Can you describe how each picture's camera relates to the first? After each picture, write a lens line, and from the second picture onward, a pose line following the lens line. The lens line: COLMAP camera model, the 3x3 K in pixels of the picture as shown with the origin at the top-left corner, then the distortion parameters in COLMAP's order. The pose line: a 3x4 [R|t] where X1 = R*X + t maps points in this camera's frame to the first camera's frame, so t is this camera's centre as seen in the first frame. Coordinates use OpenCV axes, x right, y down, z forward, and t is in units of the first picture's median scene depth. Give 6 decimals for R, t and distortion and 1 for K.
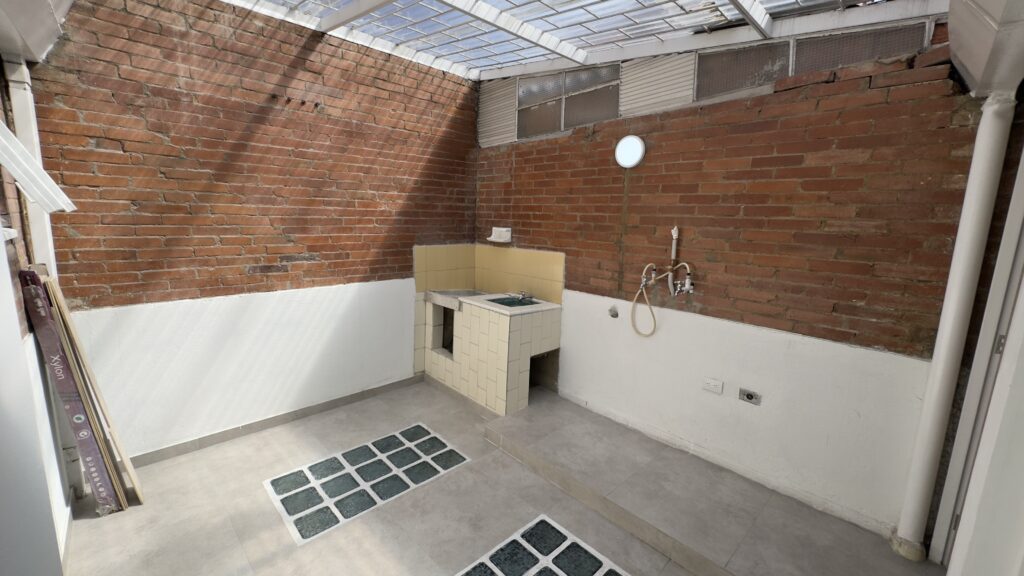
lens RADIAL K [[408.2, 0, 514.9], [0, 408.2, 285.7], [0, 0, 1]] dist [-0.004339, -0.000041]
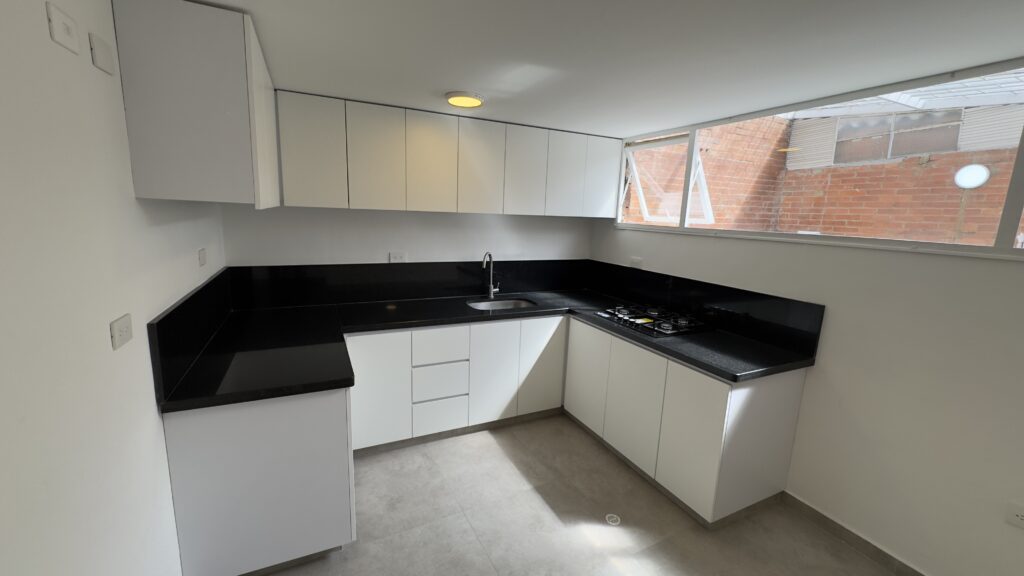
lens RADIAL K [[408.2, 0, 510.2], [0, 408.2, 287.6], [0, 0, 1]] dist [-0.004339, -0.000041]
pose [[0.953759, 0.052498, -0.295952, -0.604205], [-0.051418, 0.998612, 0.011436, 0.078461], [0.296142, 0.004310, 0.955134, -0.577046]]
